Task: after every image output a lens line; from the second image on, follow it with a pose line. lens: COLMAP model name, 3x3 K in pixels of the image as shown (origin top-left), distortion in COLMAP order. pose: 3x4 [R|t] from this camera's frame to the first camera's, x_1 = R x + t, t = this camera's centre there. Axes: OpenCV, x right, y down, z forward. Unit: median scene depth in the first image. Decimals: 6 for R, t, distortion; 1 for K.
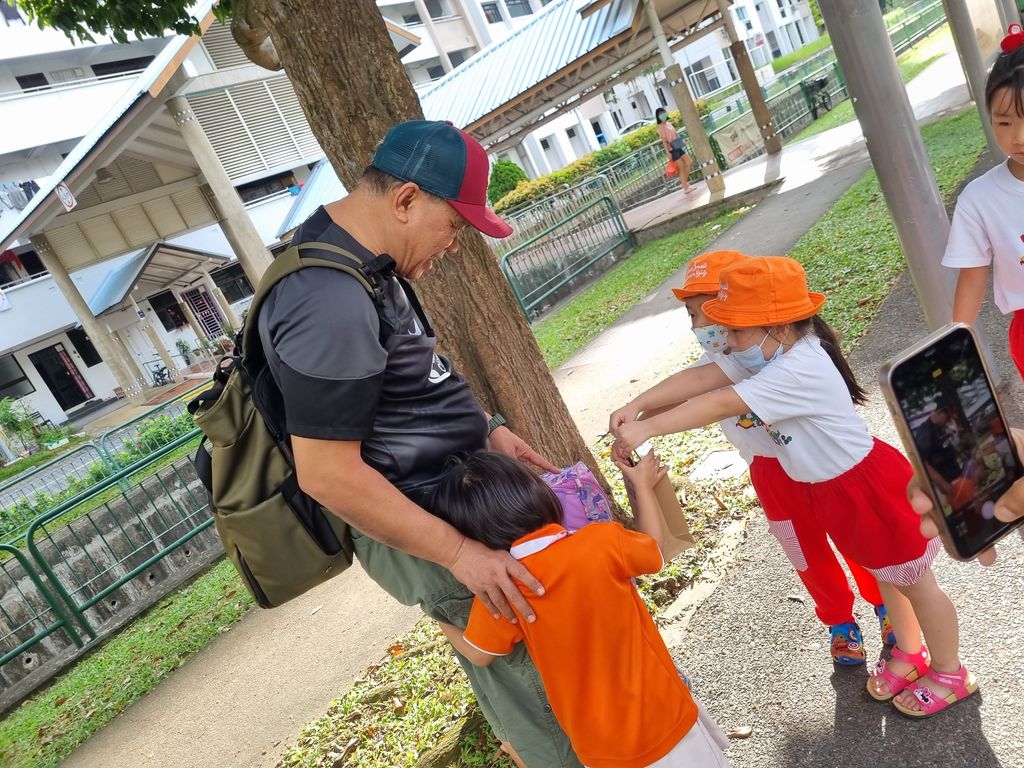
lens RADIAL K [[766.3, 0, 509.3], [0, 766.3, 382.2], [0, 0, 1]] dist [0.011538, -0.015022]
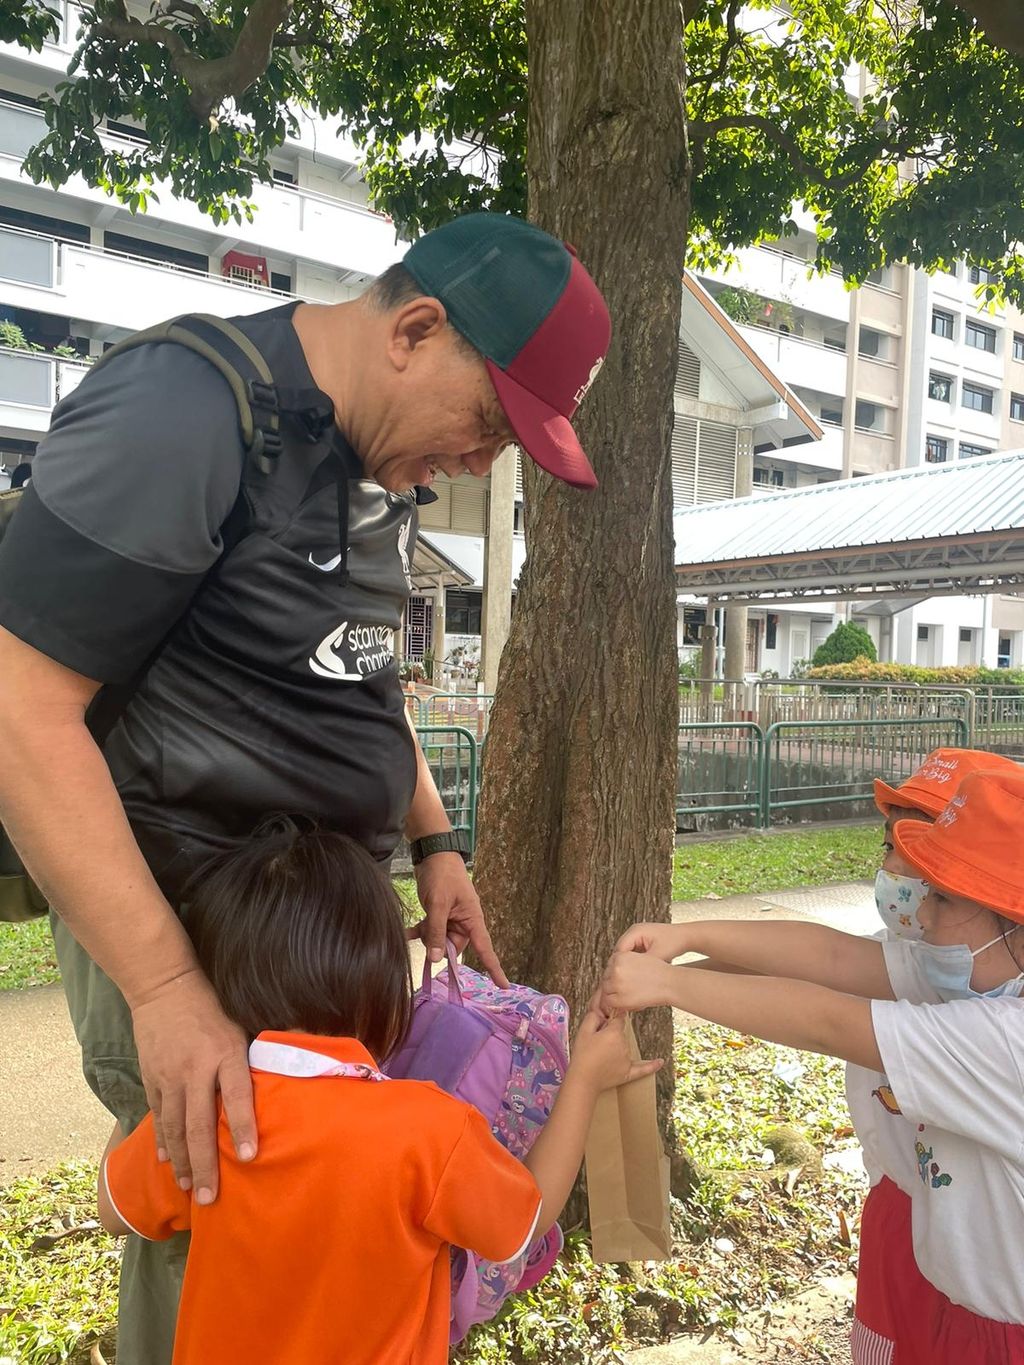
lens RADIAL K [[1021.4, 0, 512.1], [0, 1021.4, 686.1], [0, 0, 1]] dist [0.011538, -0.015022]
pose [[0.846988, 0.452793, -0.278549, 0.116025], [-0.490764, 0.867398, -0.082285, -0.000132], [0.204355, 0.206397, 0.956891, 0.203185]]
